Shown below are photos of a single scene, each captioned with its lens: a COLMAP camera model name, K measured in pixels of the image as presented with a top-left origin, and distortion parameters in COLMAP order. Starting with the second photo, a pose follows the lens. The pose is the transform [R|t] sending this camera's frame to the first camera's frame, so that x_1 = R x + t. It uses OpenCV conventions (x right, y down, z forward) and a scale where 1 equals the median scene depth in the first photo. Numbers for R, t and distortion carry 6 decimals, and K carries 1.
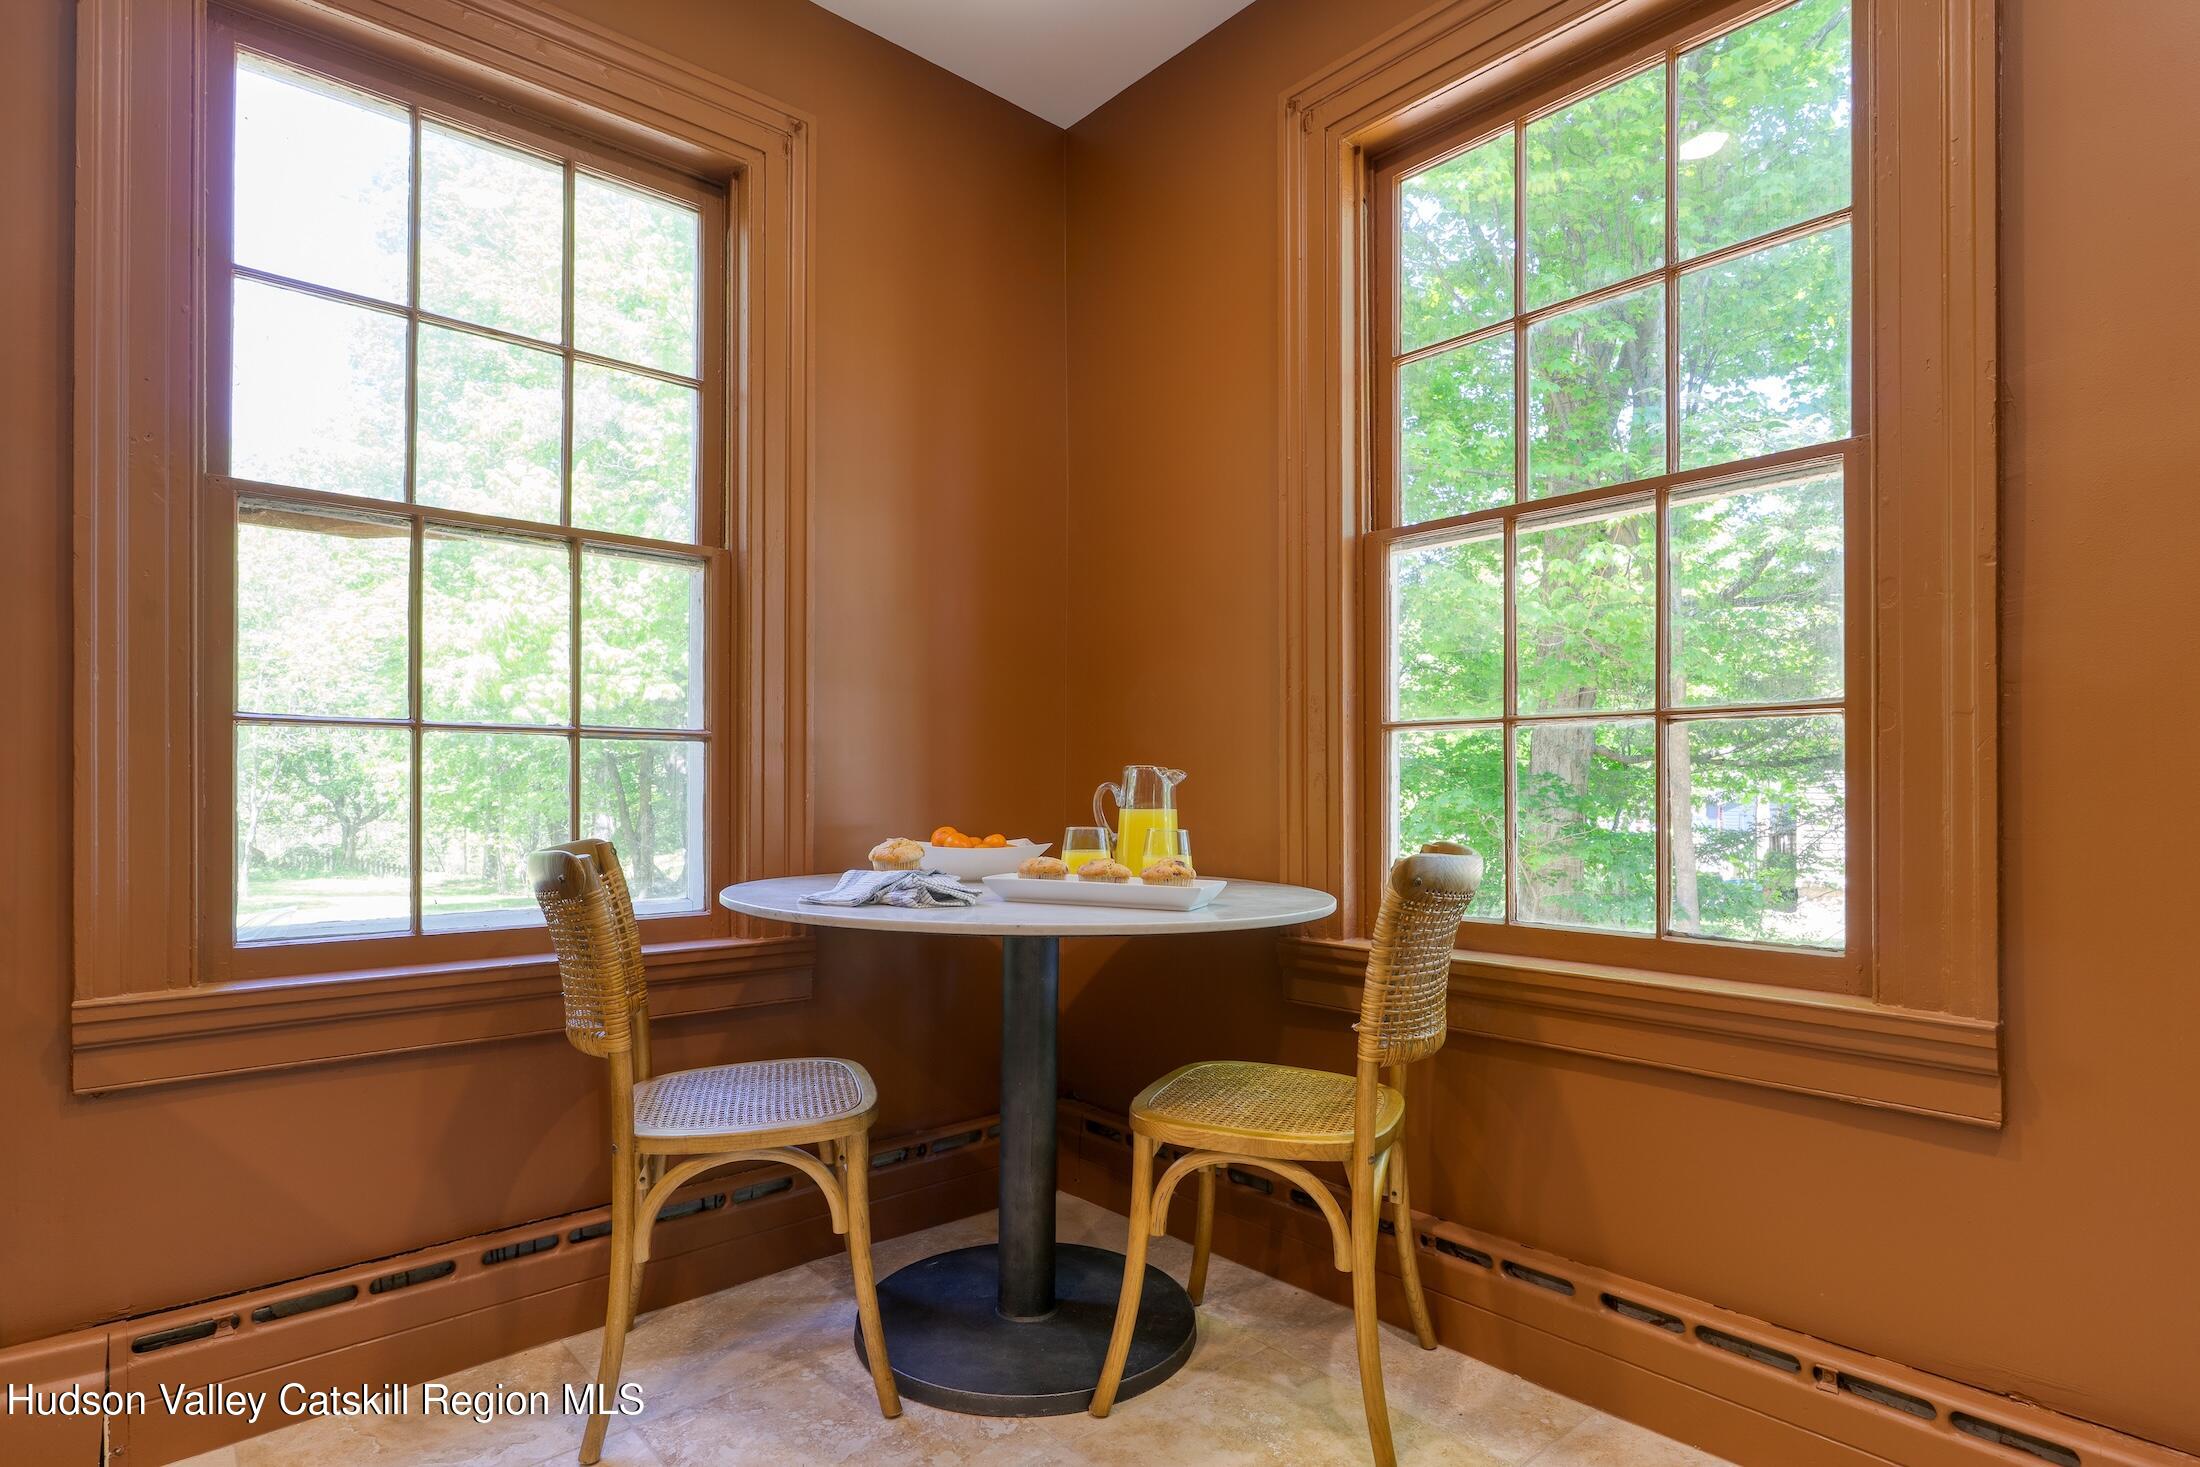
lens RADIAL K [[1148.0, 0, 1099.4], [0, 1148.0, 785.2], [0, 0, 1]] dist [-0.002373, -0.000206]
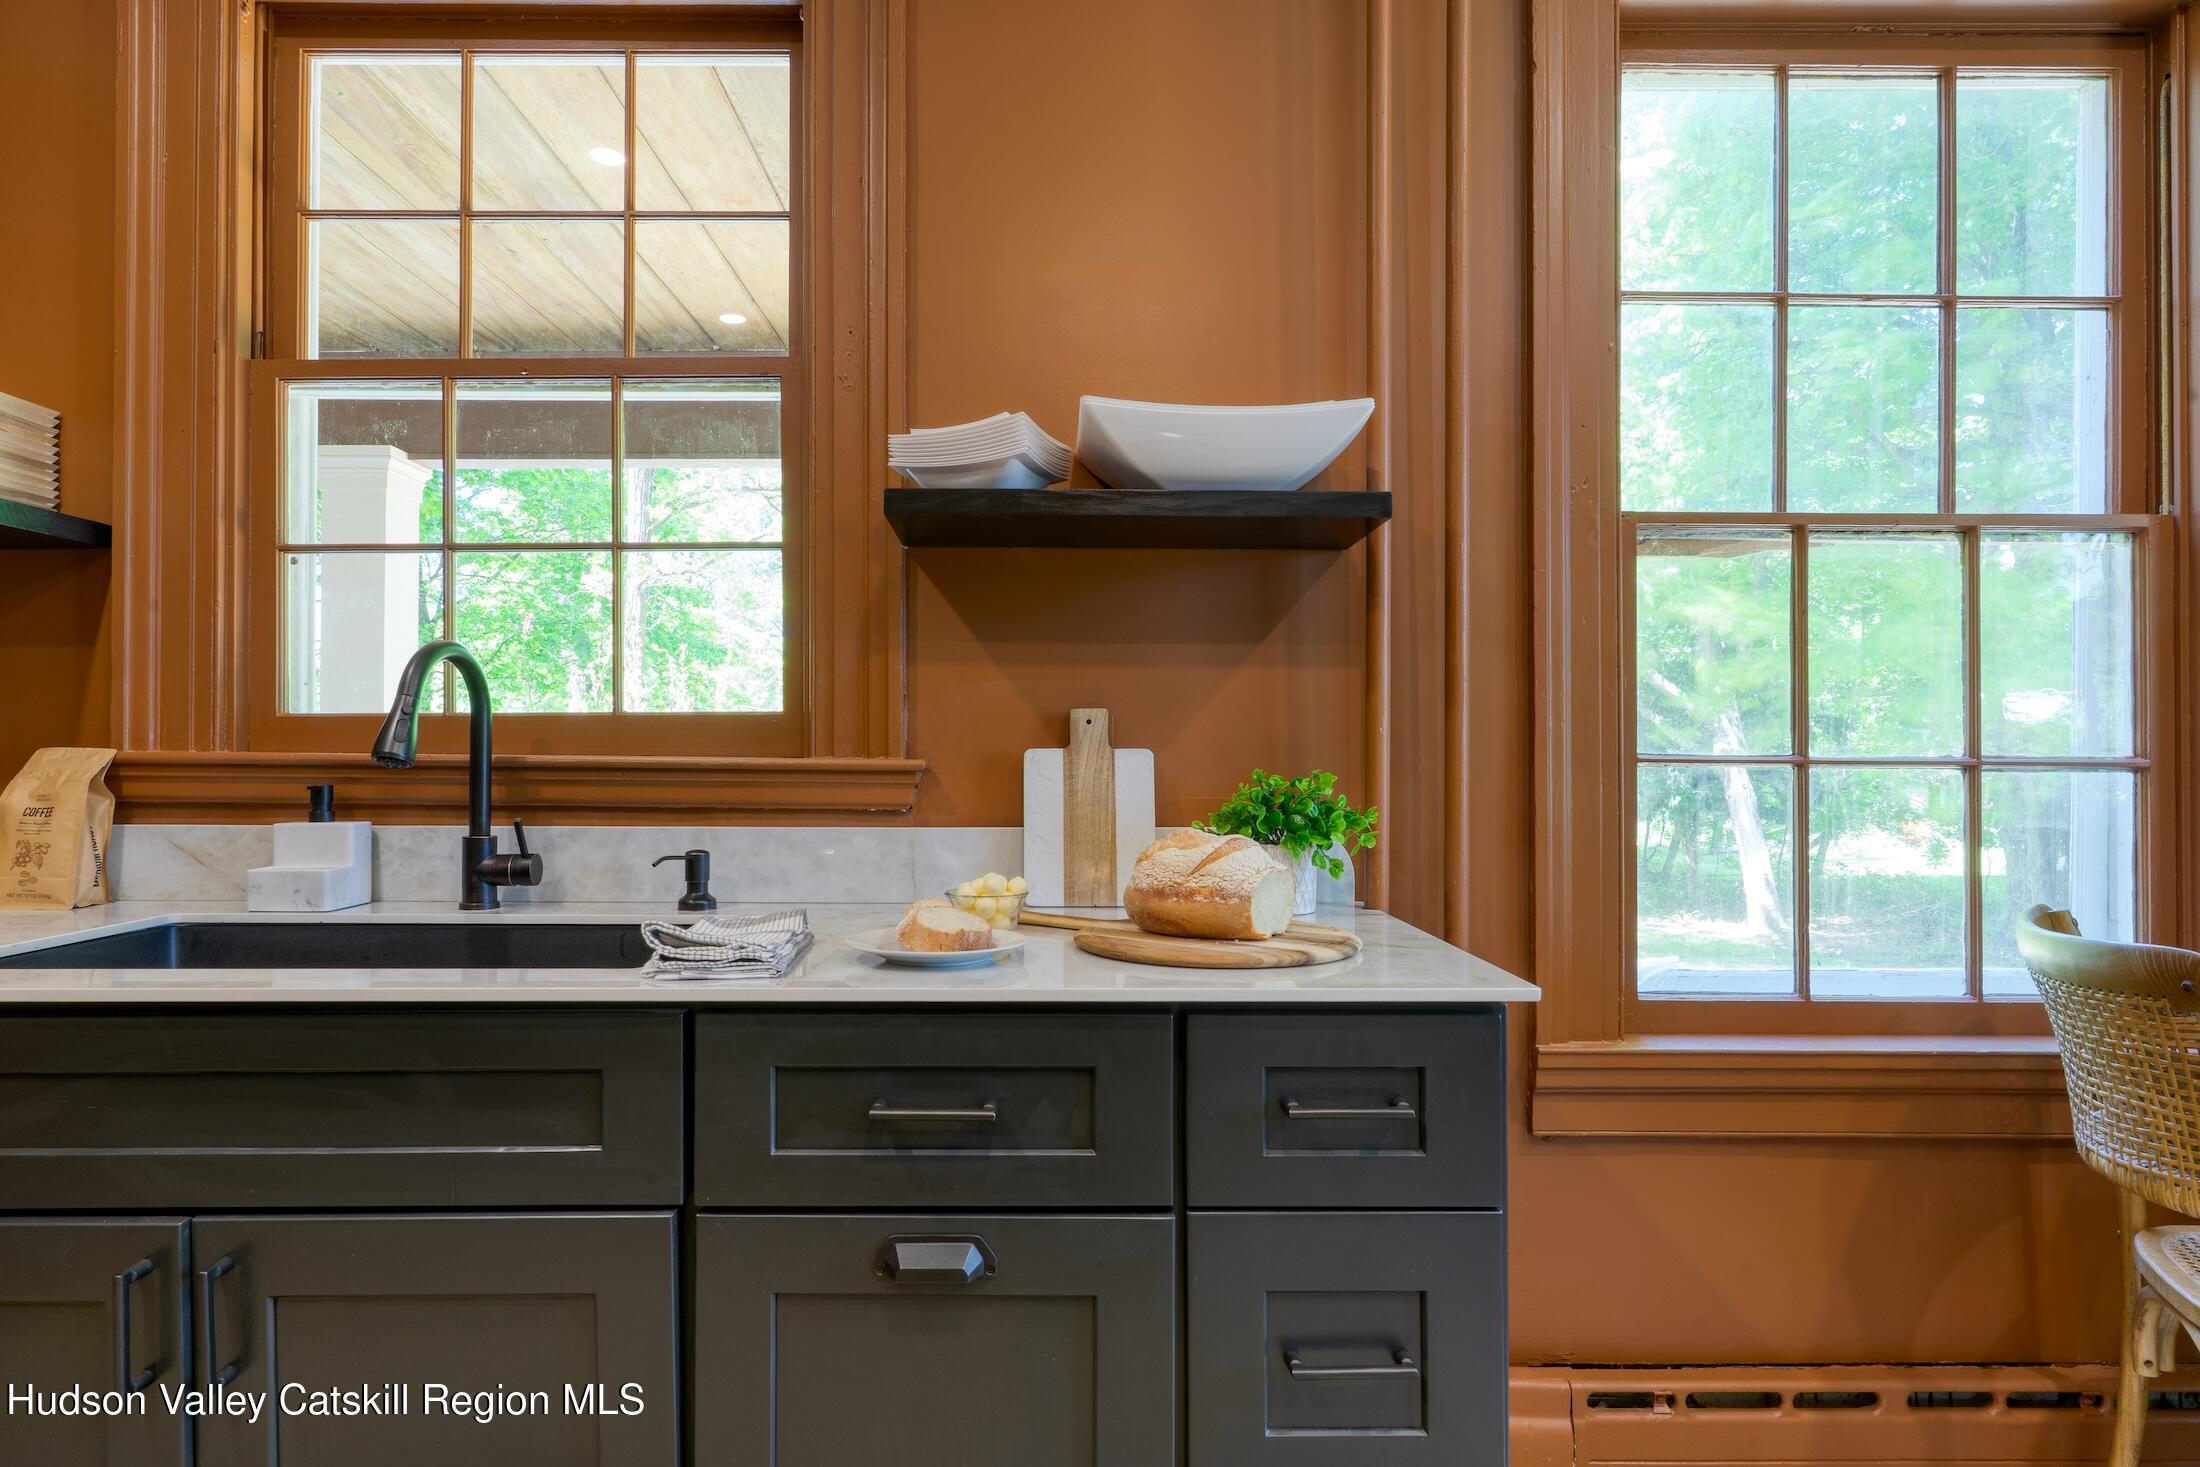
lens RADIAL K [[1478.0, 0, 1097.7], [0, 1478.0, 775.0], [0, 0, 1]] dist [0.034106, -0.002197]
pose [[0.767101, -0.017540, -0.641287, -0.278476], [-0.002498, 0.999537, -0.030327, -0.006138], [0.641522, 0.024866, 0.766702, -0.224873]]
